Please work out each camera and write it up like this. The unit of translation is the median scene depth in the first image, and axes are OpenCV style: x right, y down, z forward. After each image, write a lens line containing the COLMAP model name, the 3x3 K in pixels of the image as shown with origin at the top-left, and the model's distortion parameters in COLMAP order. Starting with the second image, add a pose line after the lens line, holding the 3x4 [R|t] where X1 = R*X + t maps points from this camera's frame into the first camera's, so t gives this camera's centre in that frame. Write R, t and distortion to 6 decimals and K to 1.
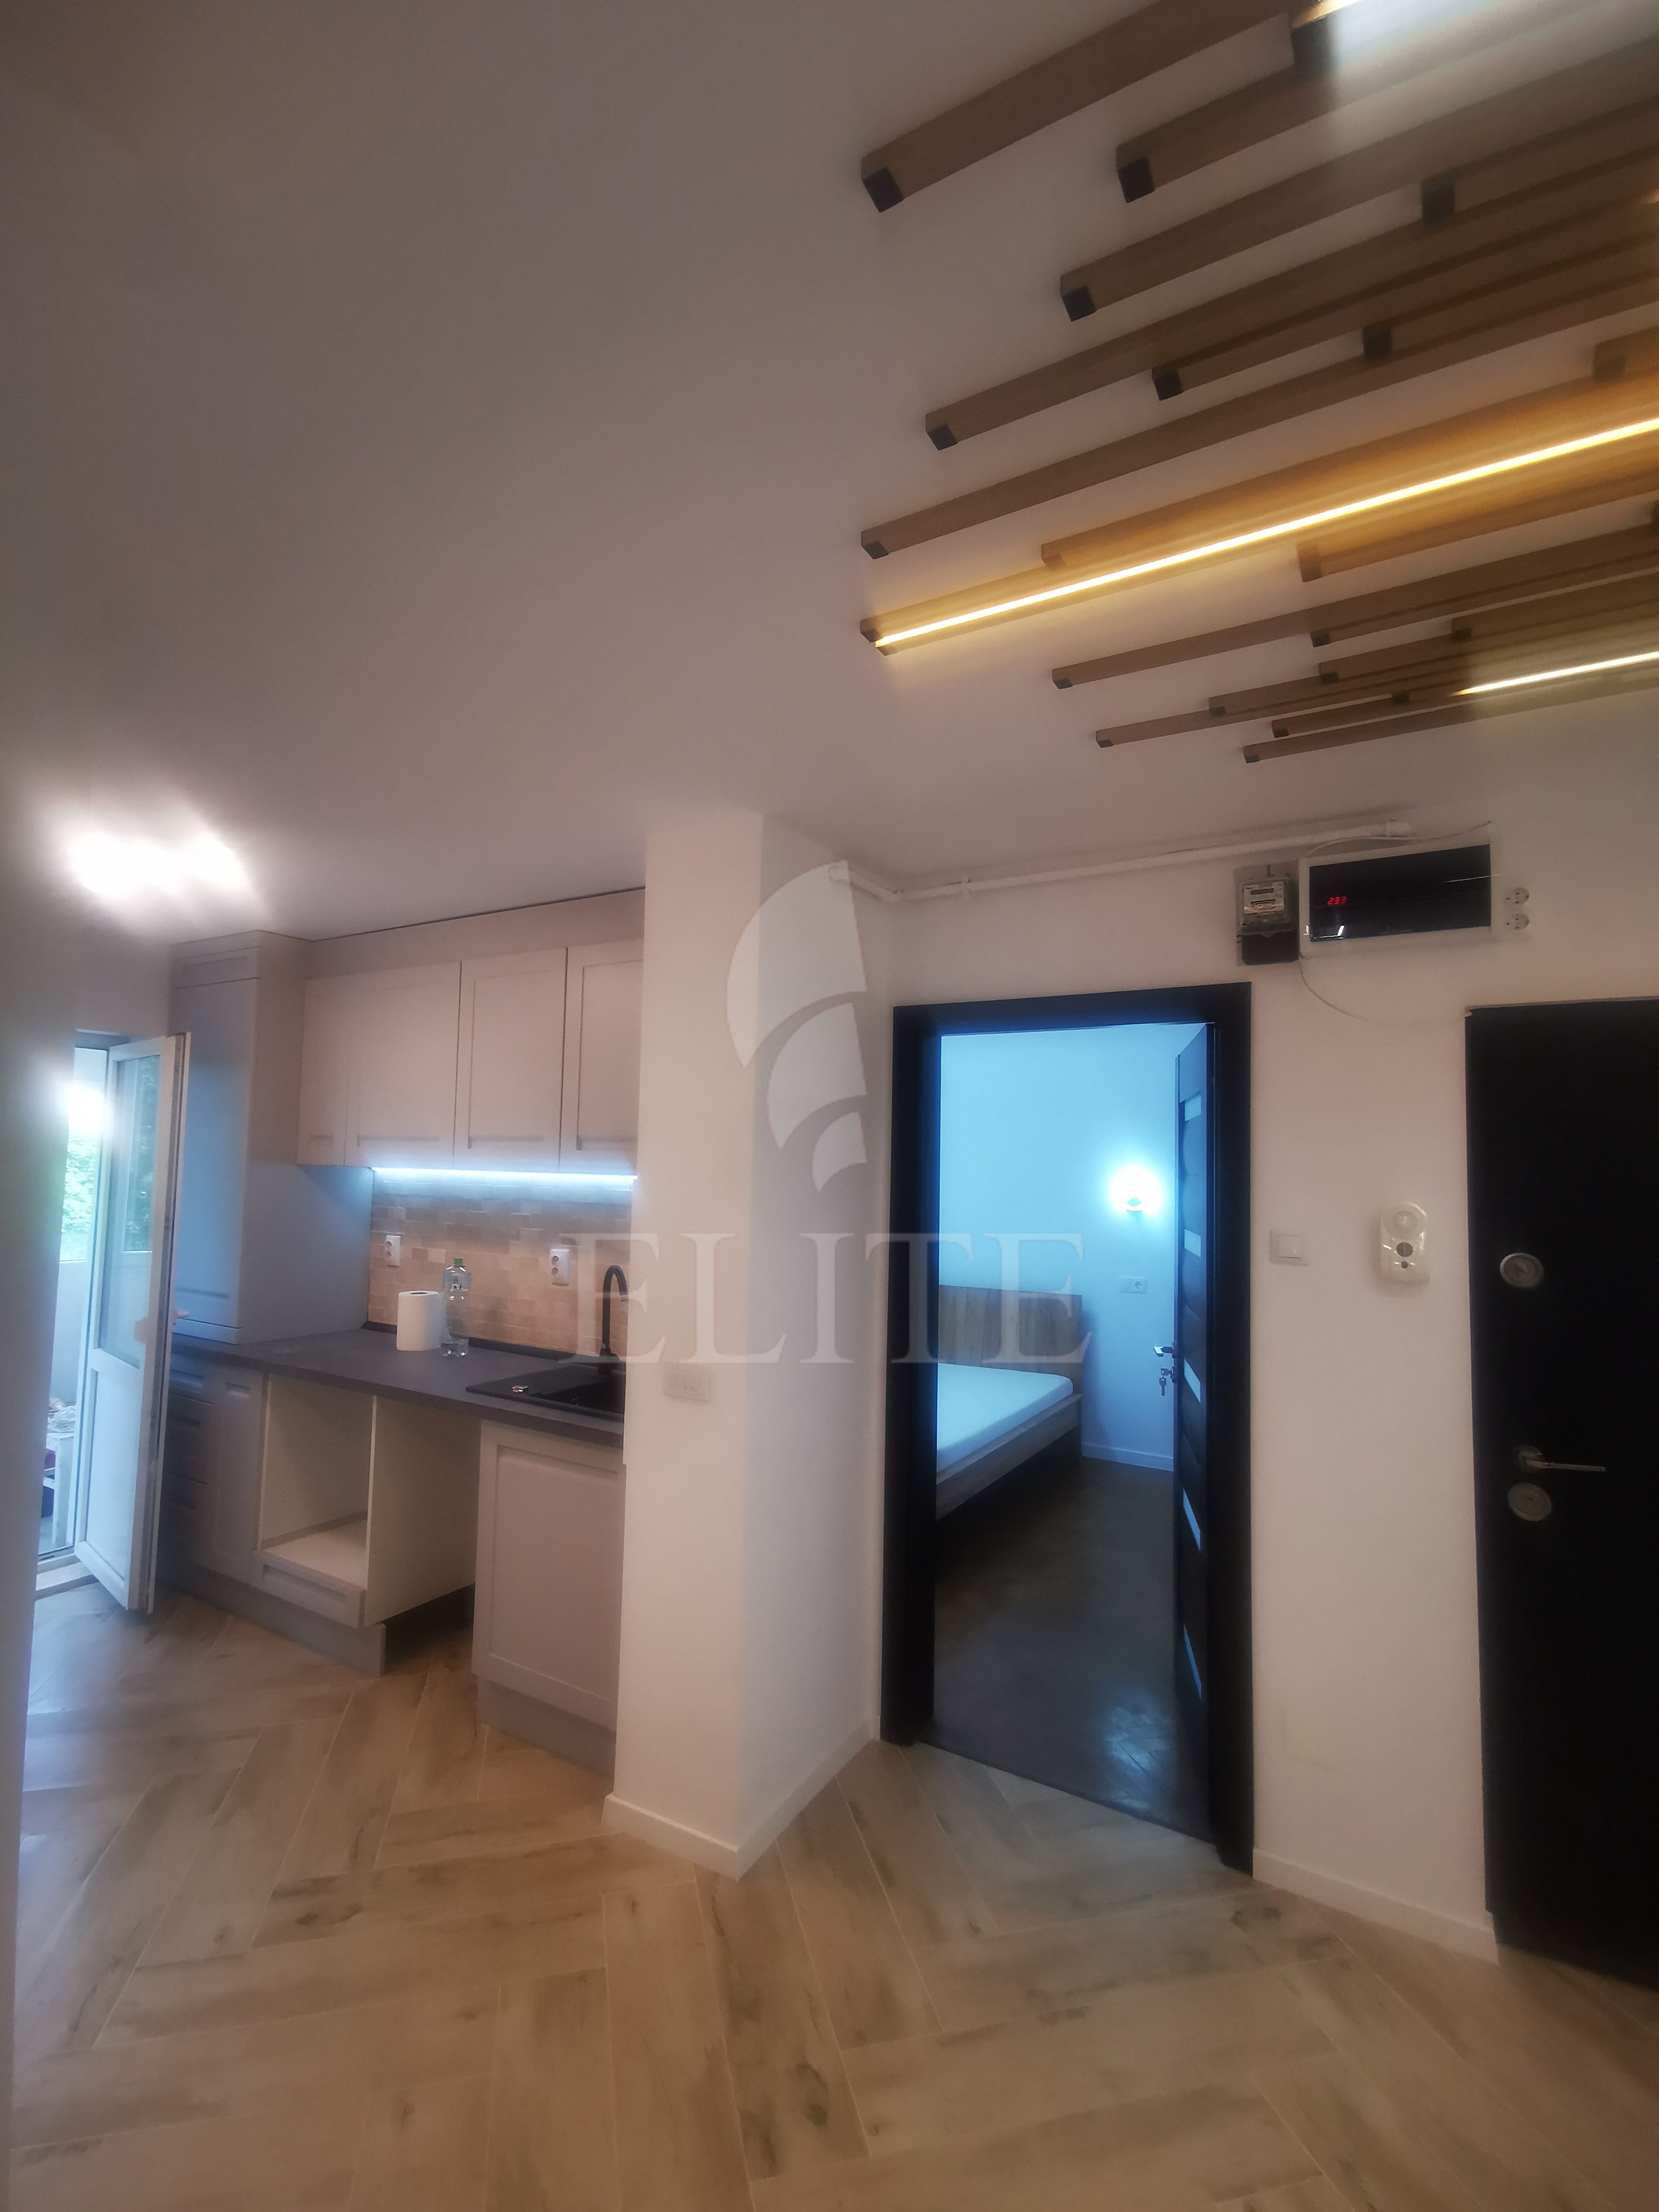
lens RADIAL K [[1026.9, 0, 819.9], [0, 1026.9, 1114.9], [0, 0, 1]] dist [0.018544, -0.000517]
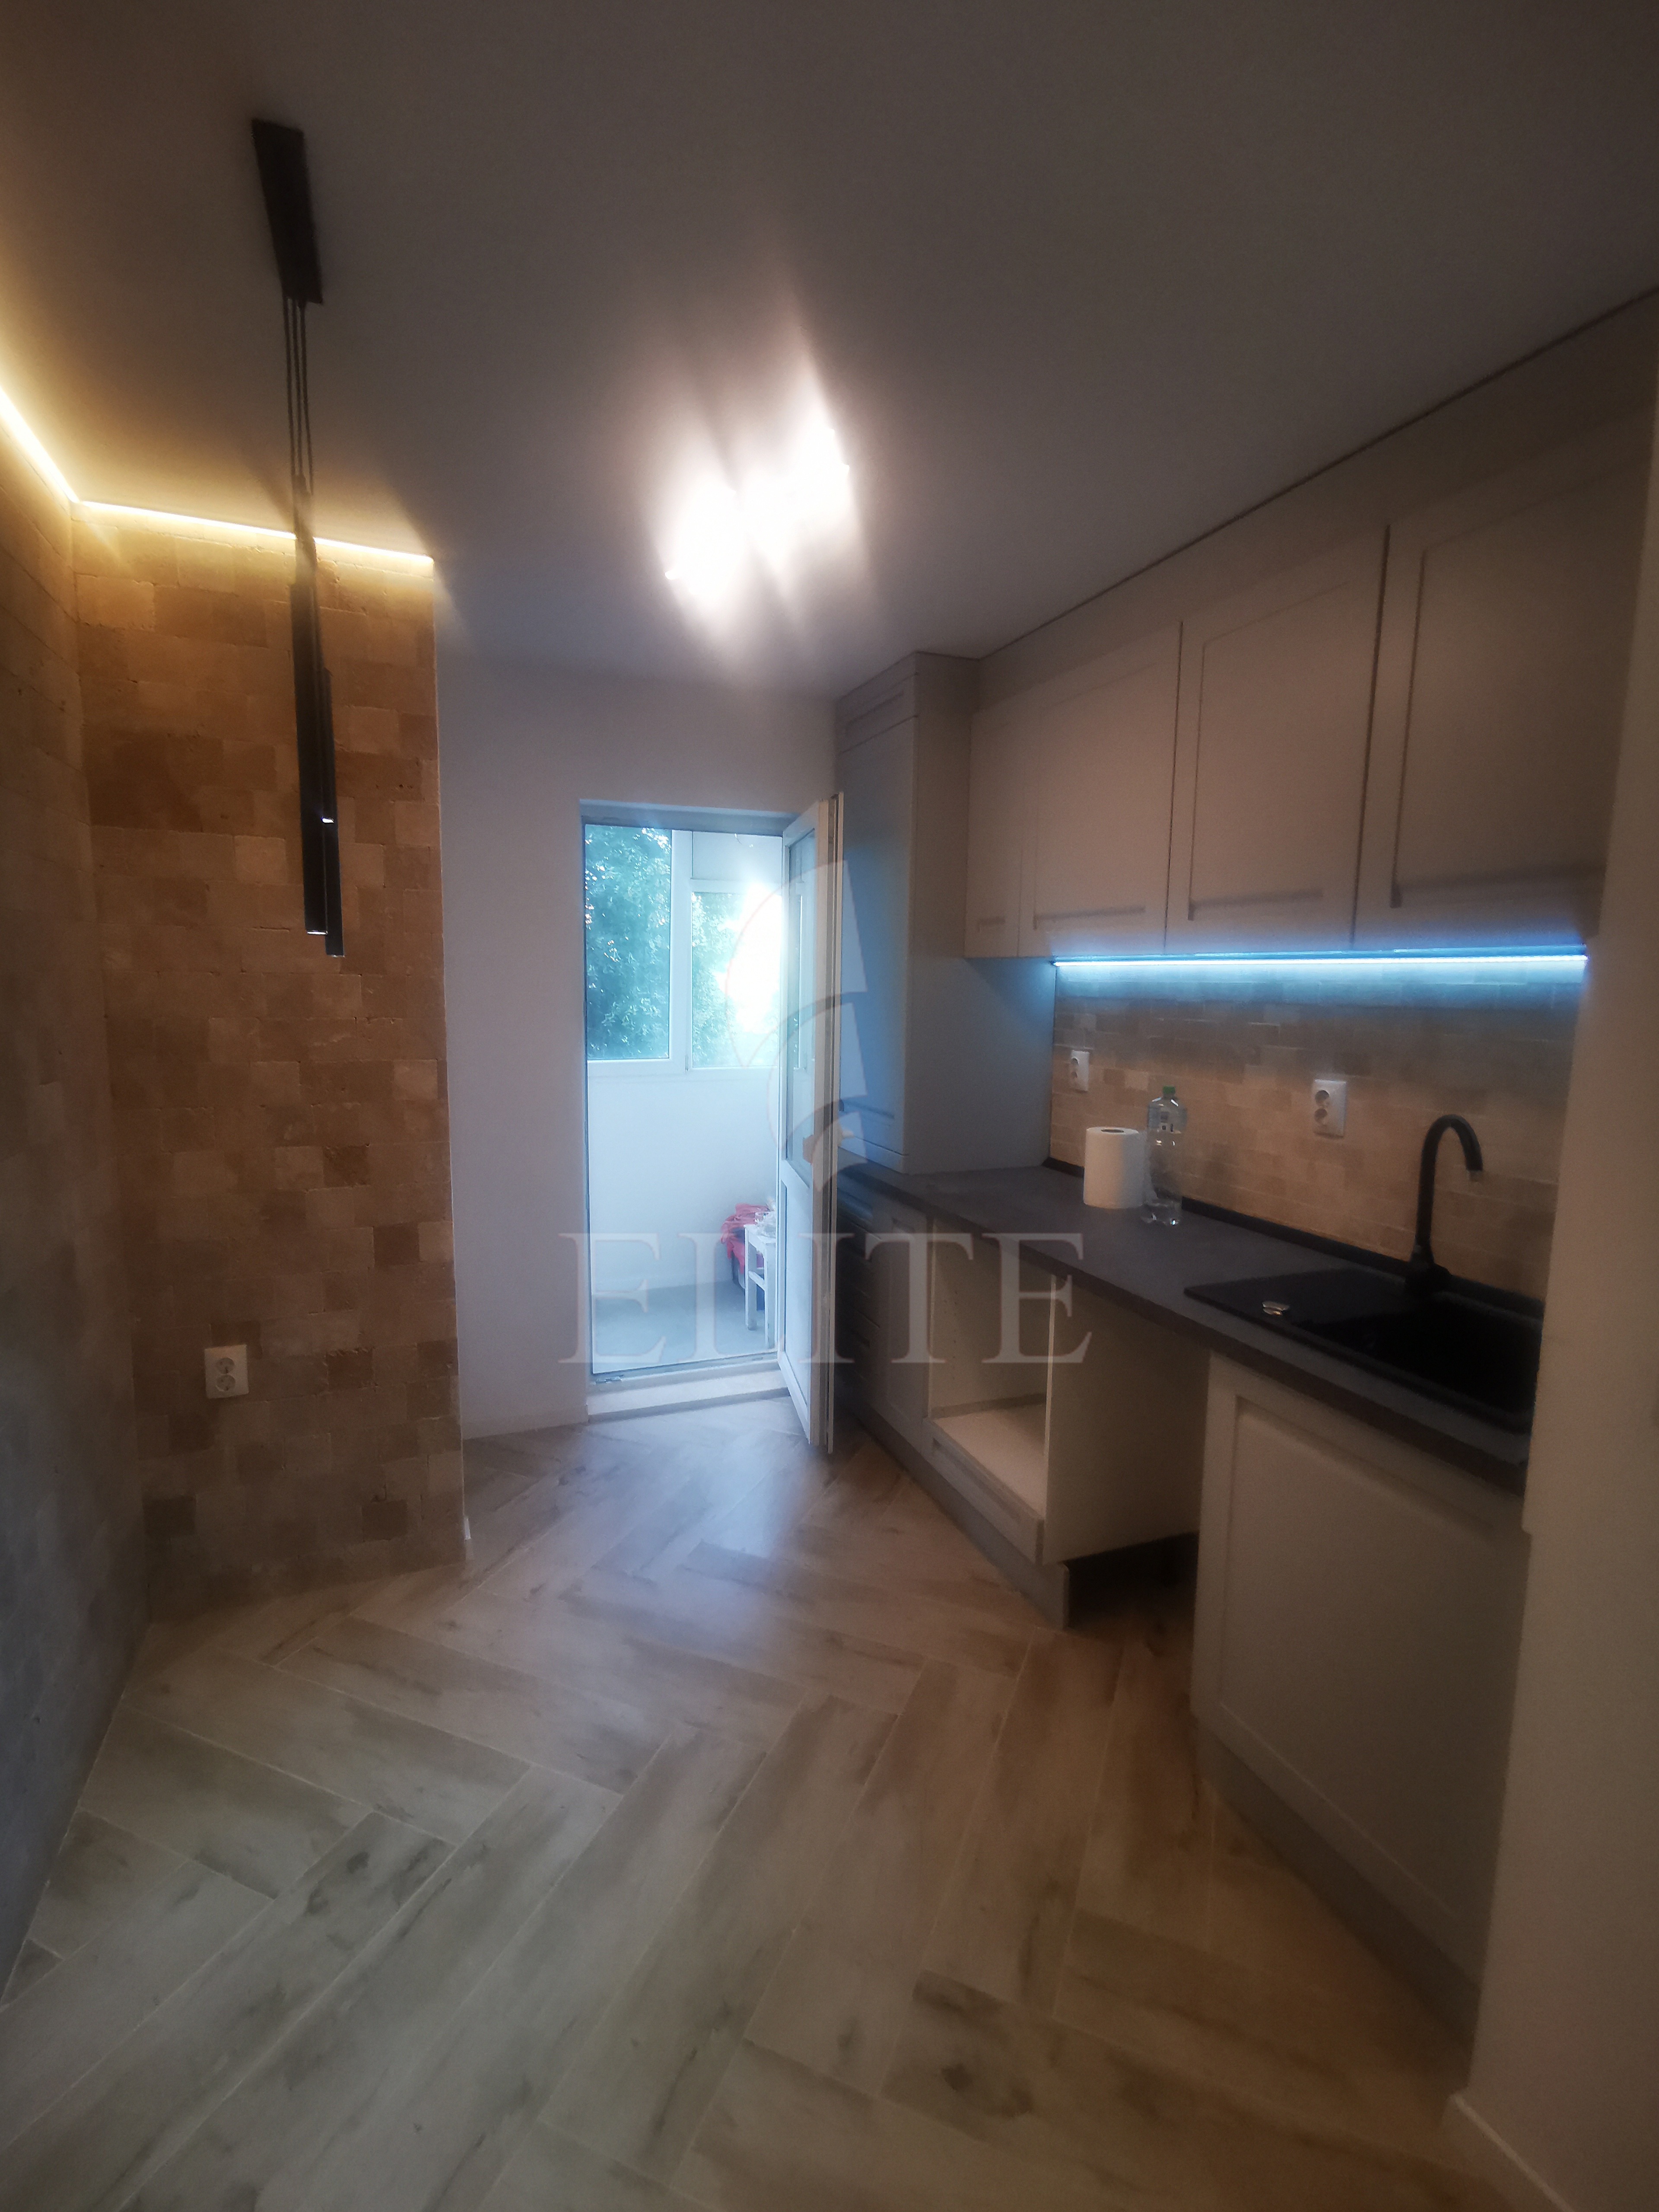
lens RADIAL K [[1026.9, 0, 819.9], [0, 1026.9, 1114.9], [0, 0, 1]] dist [0.018544, -0.000517]
pose [[0.799995, 0.066868, -0.596270, -0.130875], [0.038798, 0.985926, 0.162620, 0.038231], [0.598751, -0.153229, 0.786141, 0.328074]]
